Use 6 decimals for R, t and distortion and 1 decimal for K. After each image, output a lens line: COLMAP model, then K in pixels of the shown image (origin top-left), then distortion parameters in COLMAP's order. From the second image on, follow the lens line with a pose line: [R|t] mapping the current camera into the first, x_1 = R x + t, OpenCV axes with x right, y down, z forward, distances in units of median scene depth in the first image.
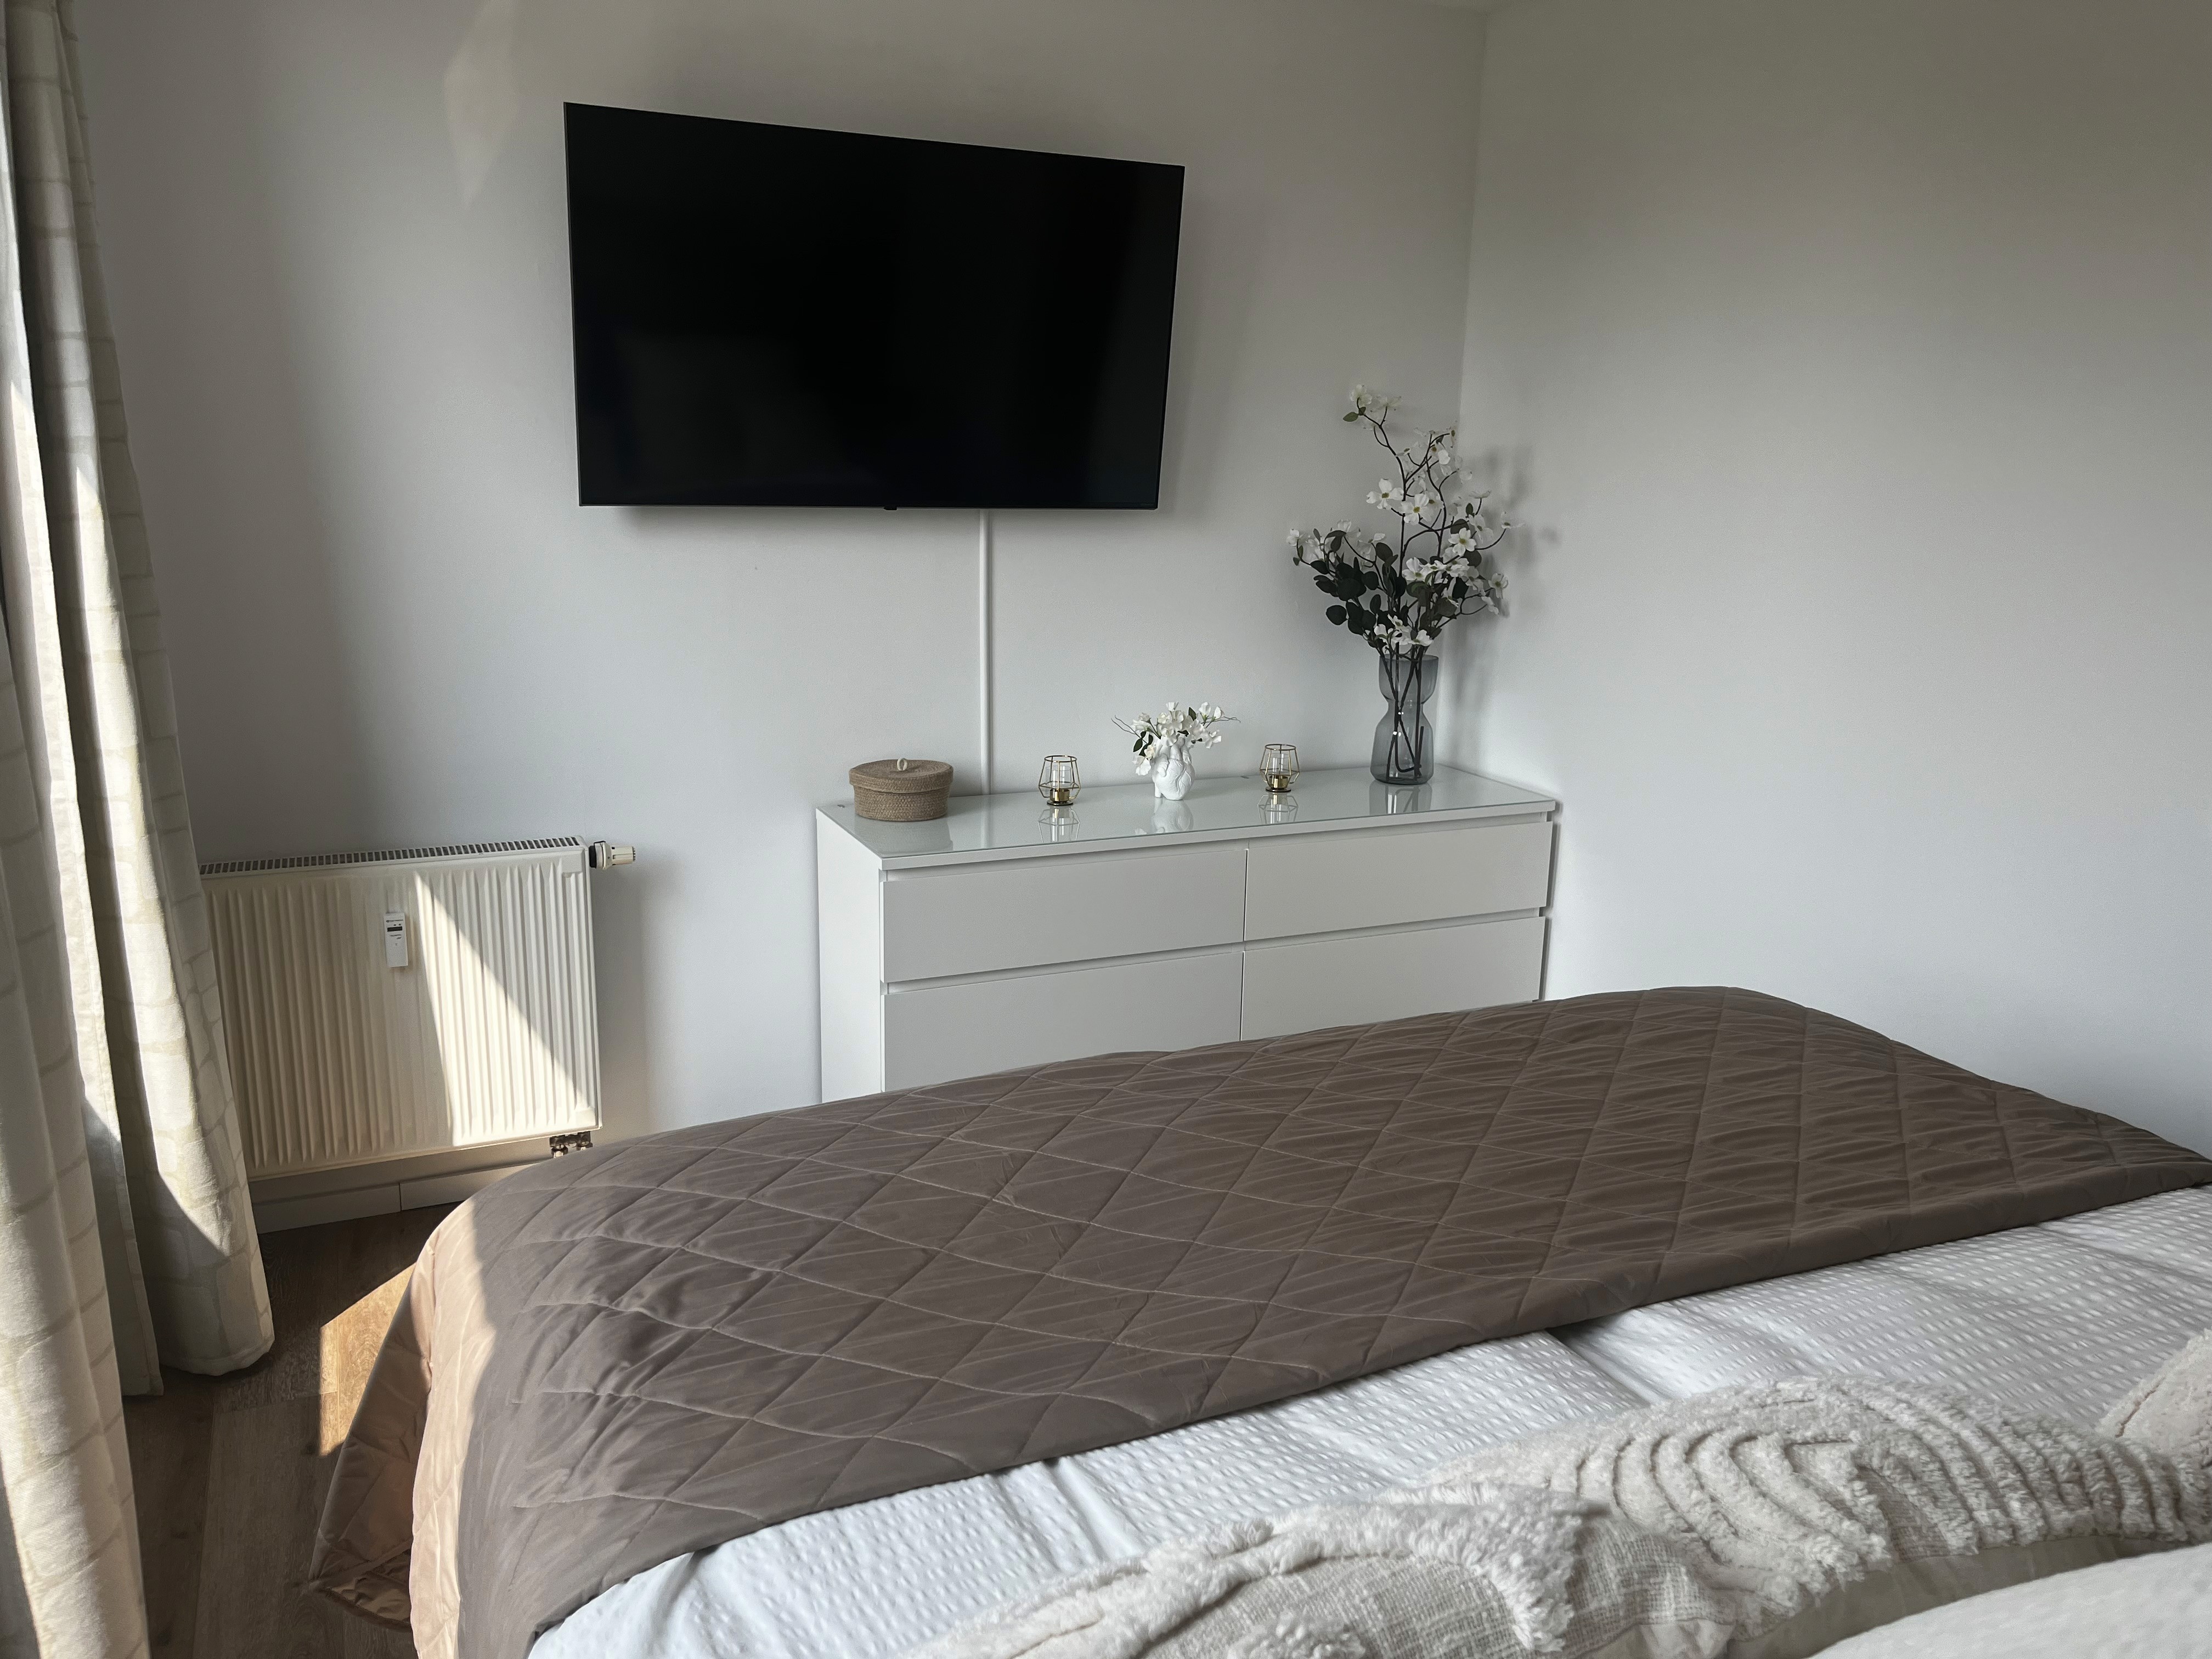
lens RADIAL K [[1669.6, 0, 1107.8], [0, 1669.6, 833.1], [0, 0, 1]] dist [0.080417, -0.105908]
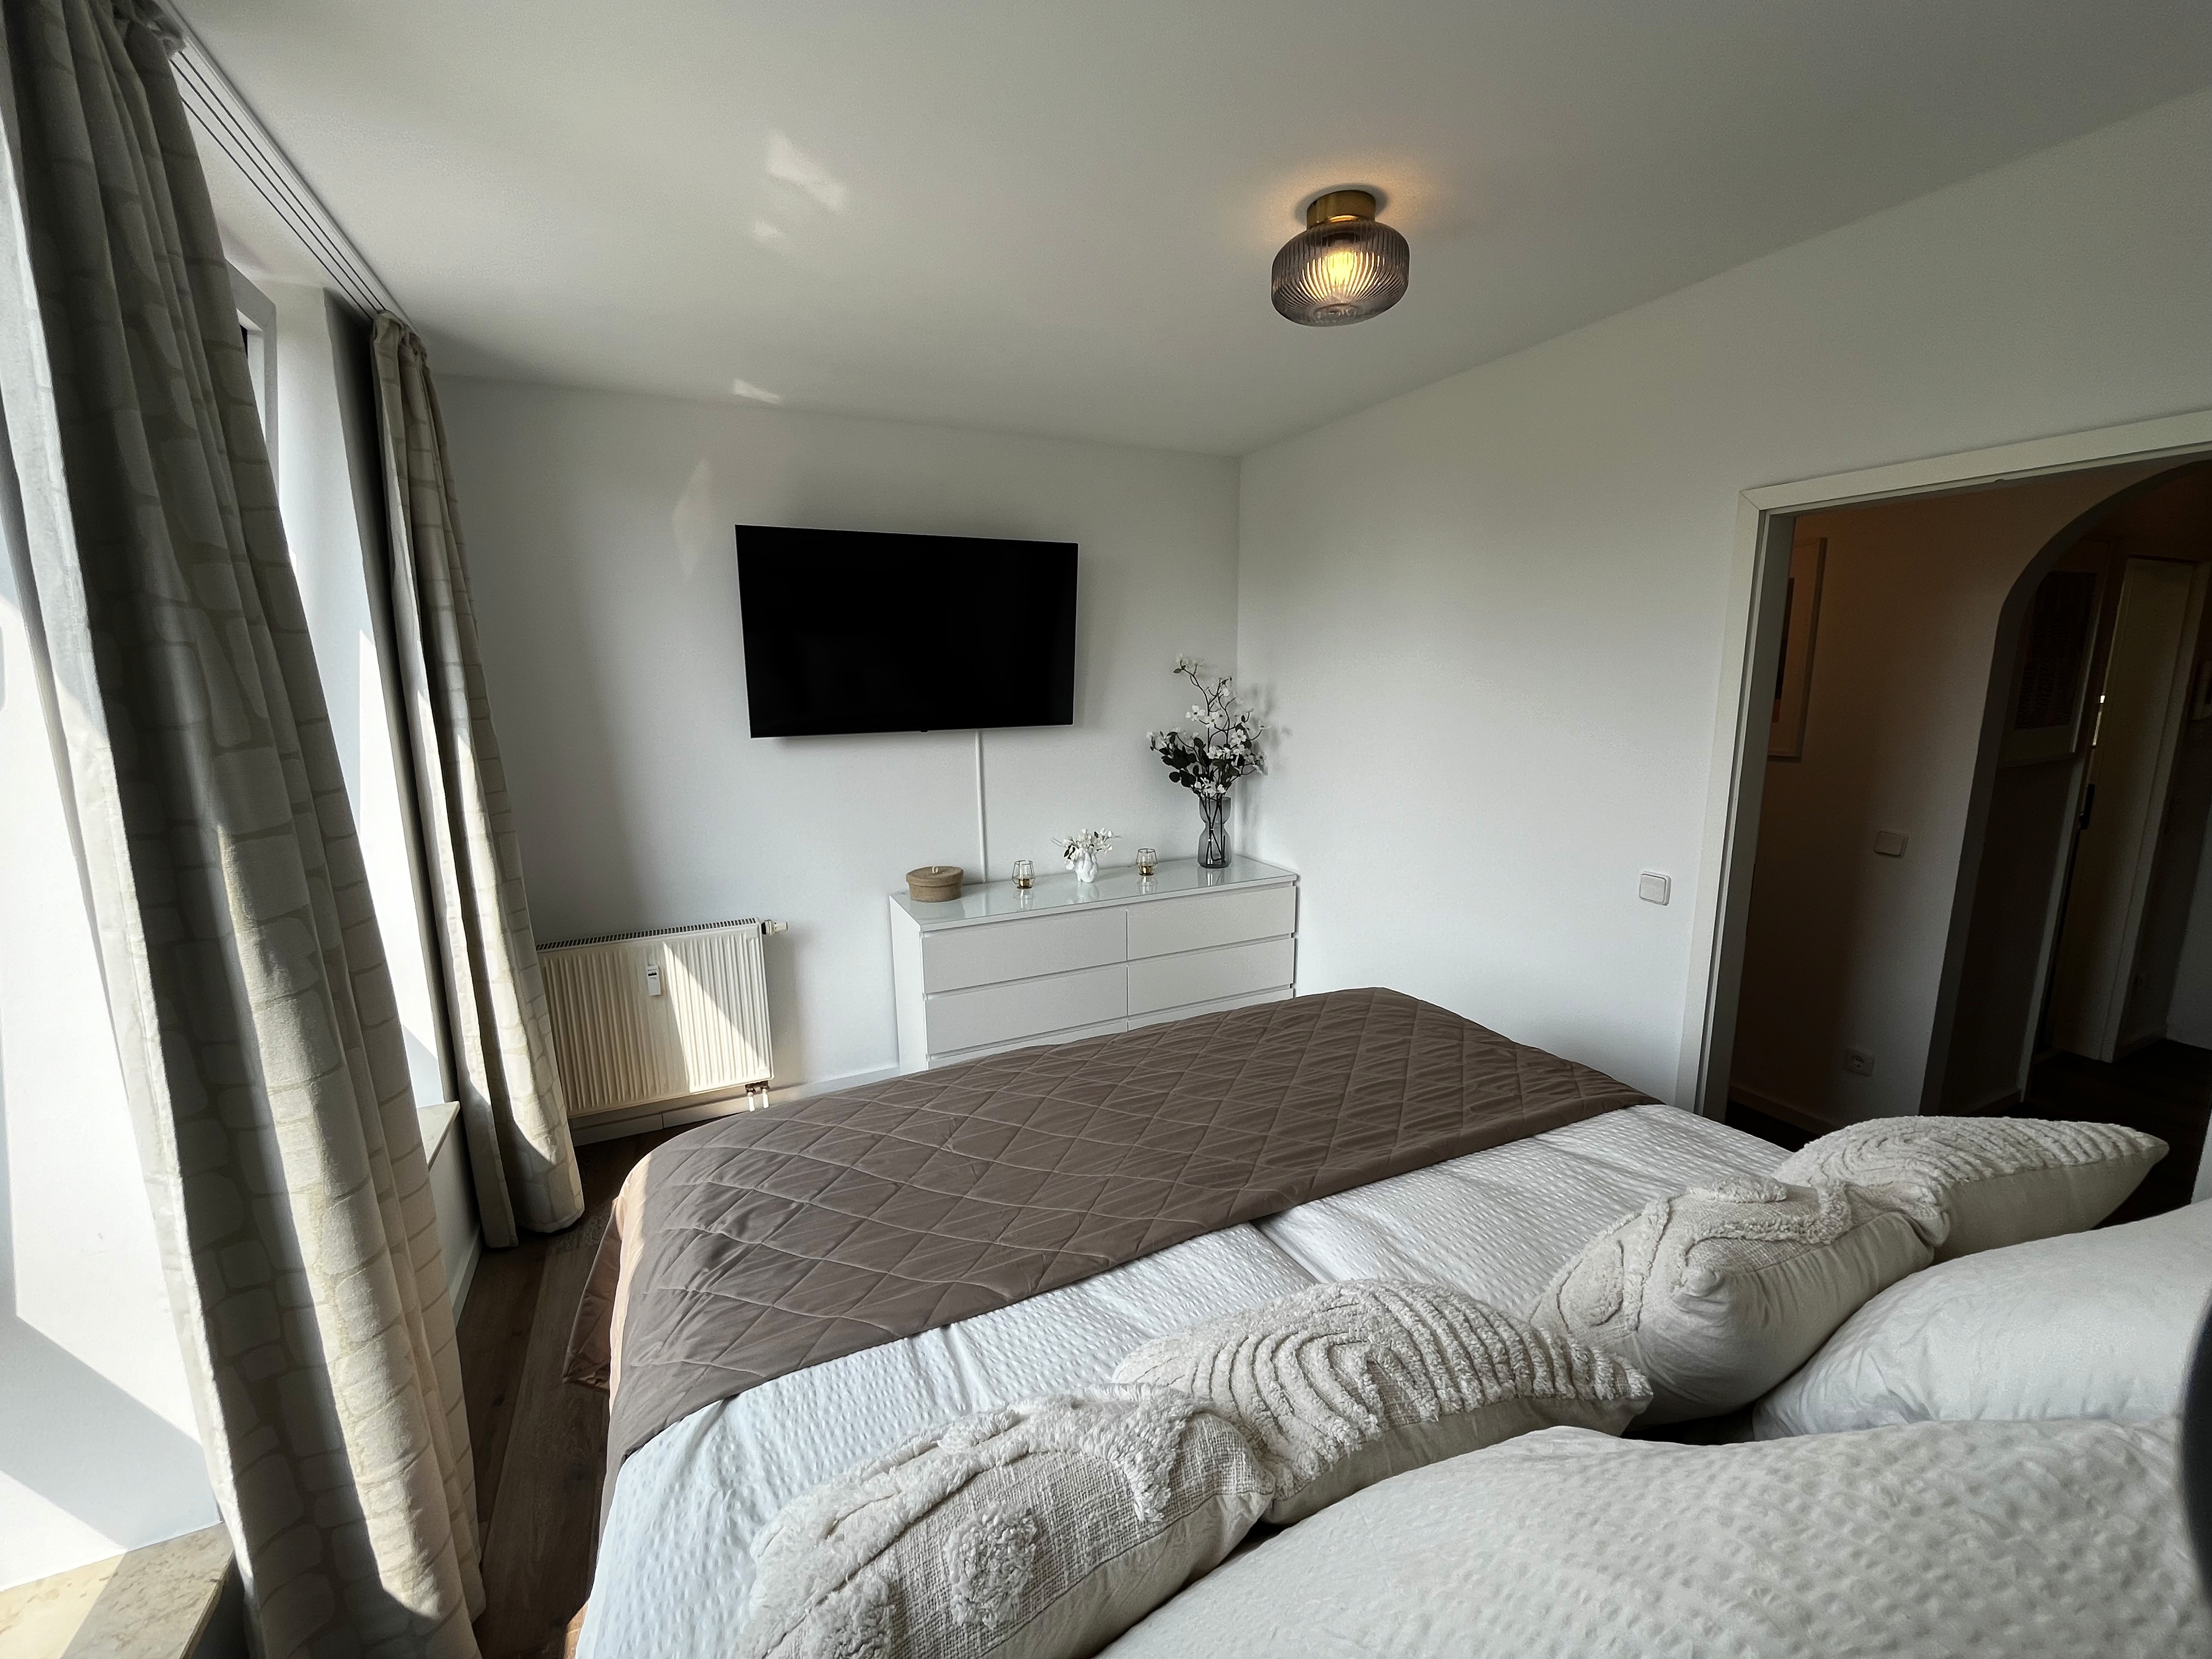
lens RADIAL K [[895.1, 0, 1095.9], [0, 895.1, 839.9], [0, 0, 1]] dist [0.007350, -0.000156]
pose [[0.999358, -0.035404, 0.005473, 0.049024], [0.035595, 0.998563, -0.040056, -0.029071], [-0.004047, 0.040225, 0.999182, 0.026281]]
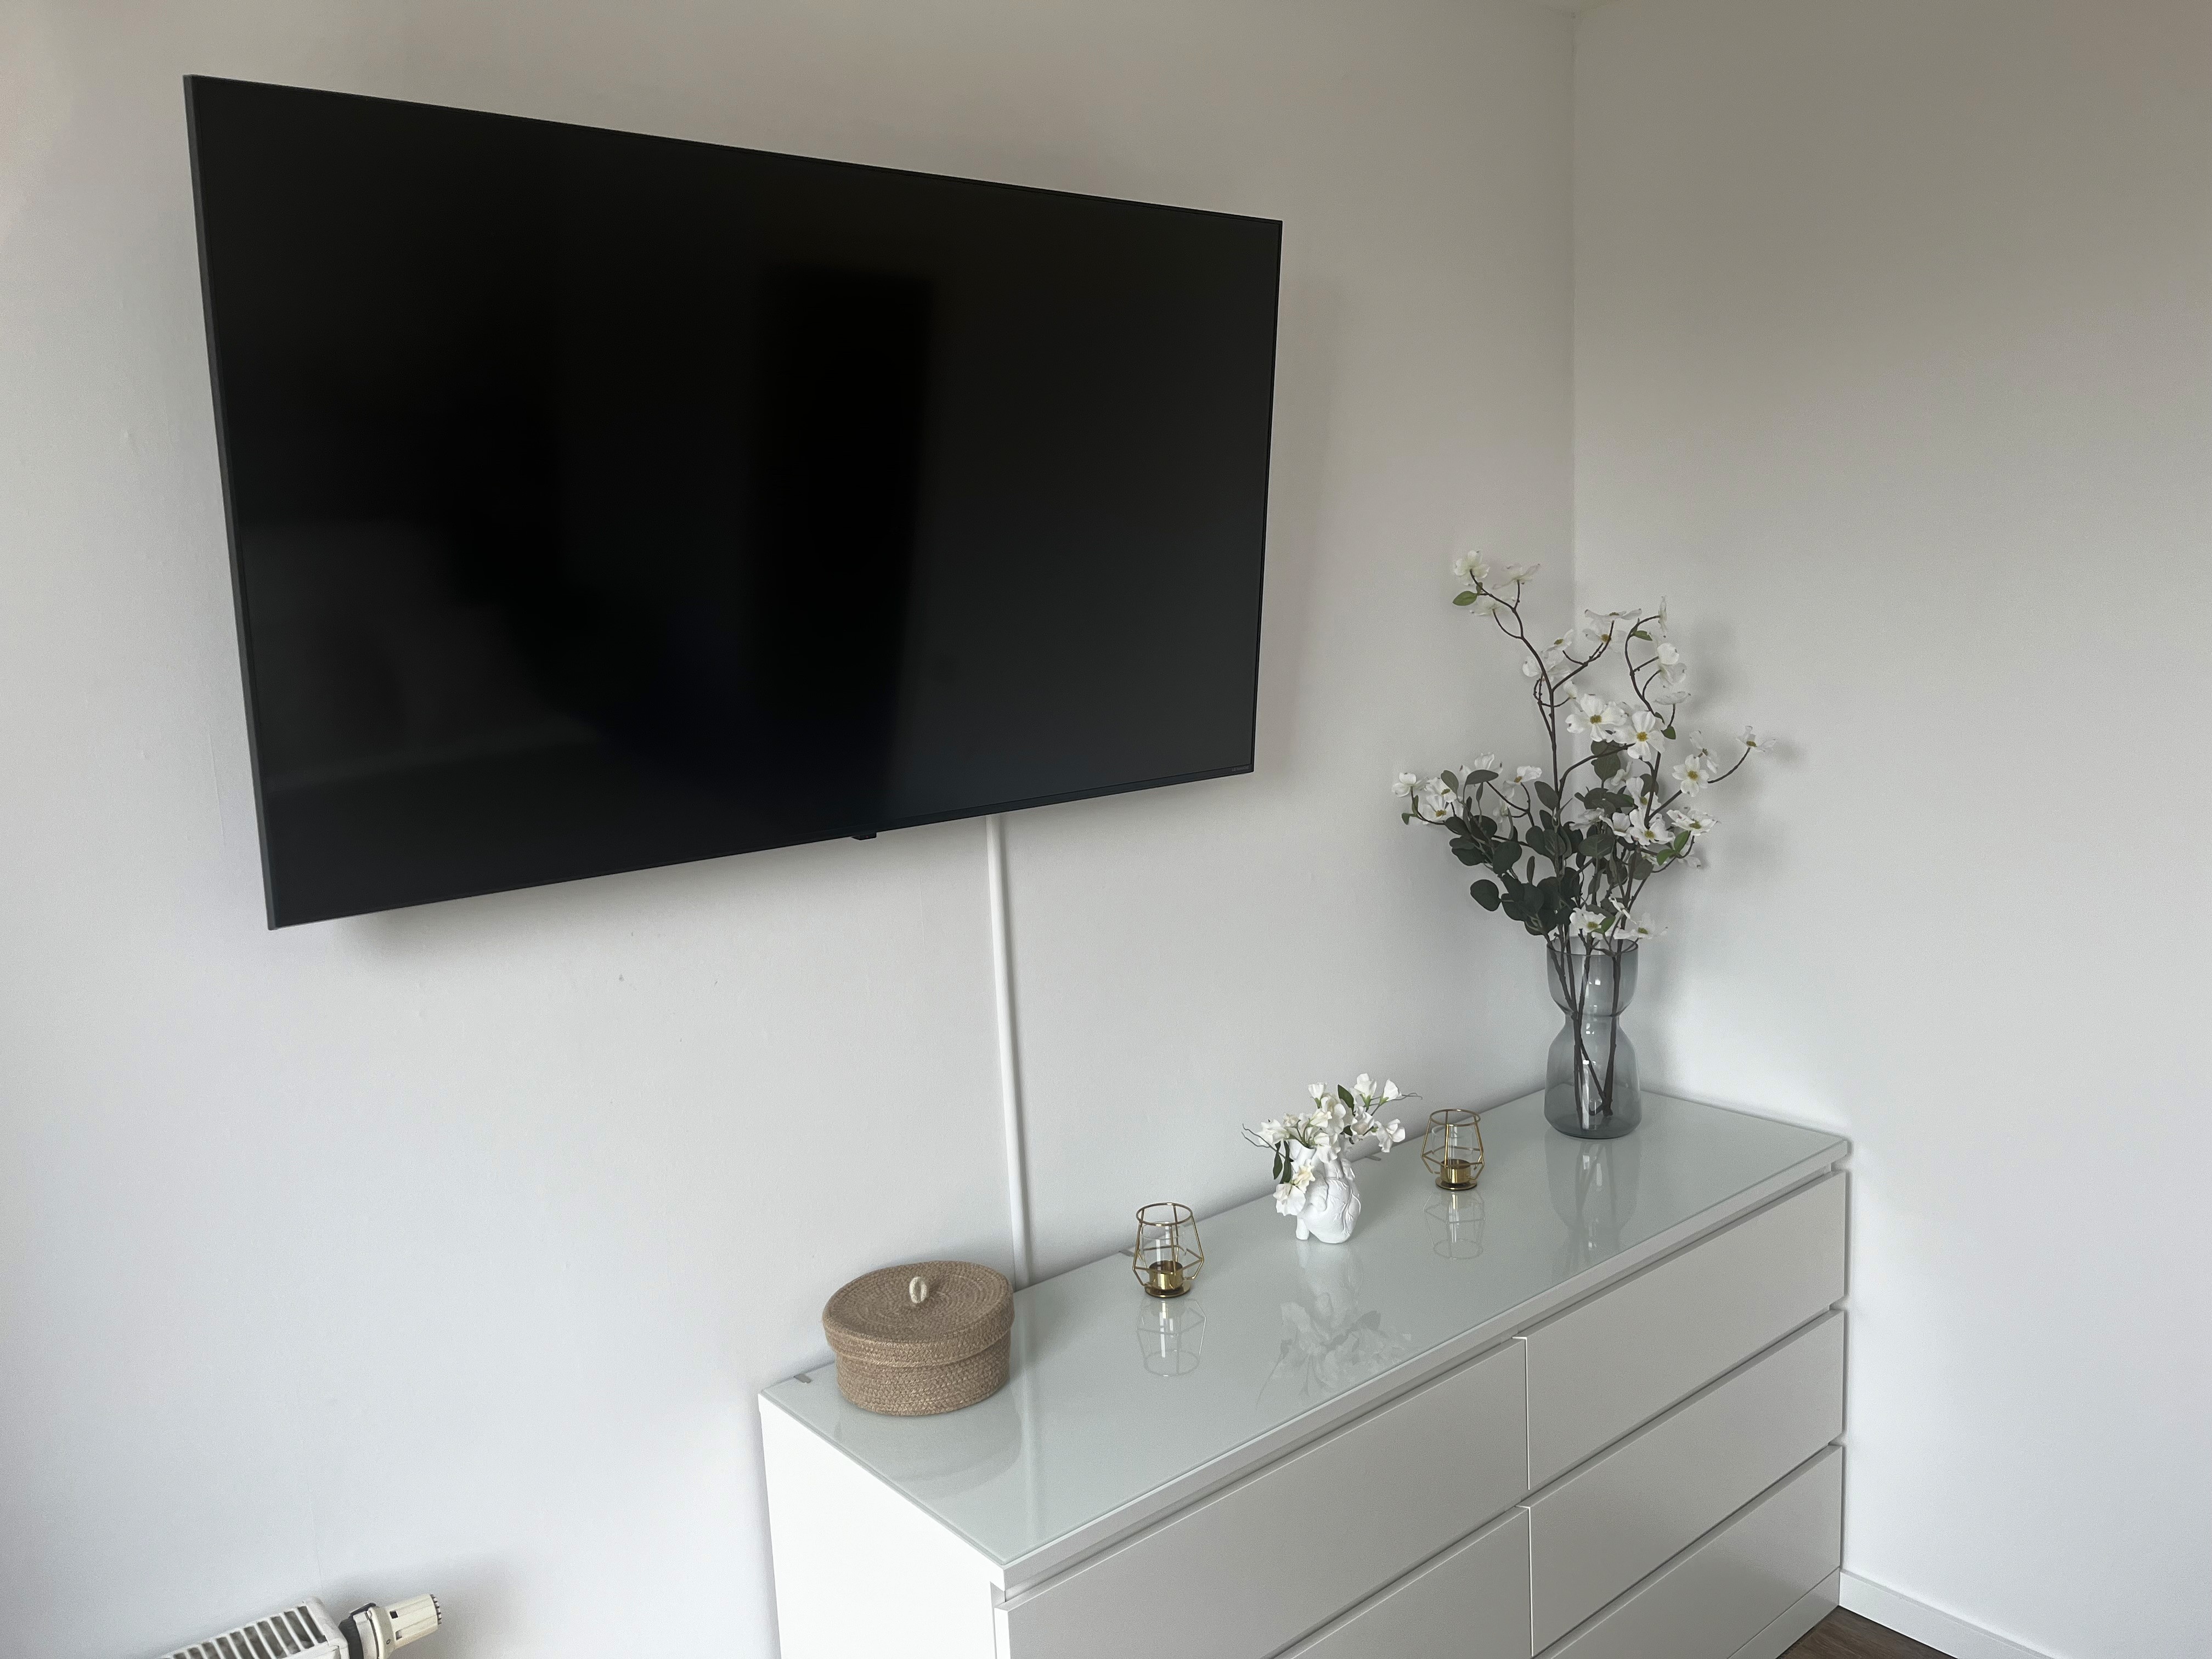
lens RADIAL K [[1692.9, 0, 1135.5], [0, 1692.9, 860.5], [0, 0, 1]] dist [0.004288, -0.003681]
pose [[0.958173, -0.111595, 0.263537, -0.191160], [0.127323, 0.990915, -0.043318, -0.151605], [-0.256308, 0.075060, 0.963676, 0.453824]]
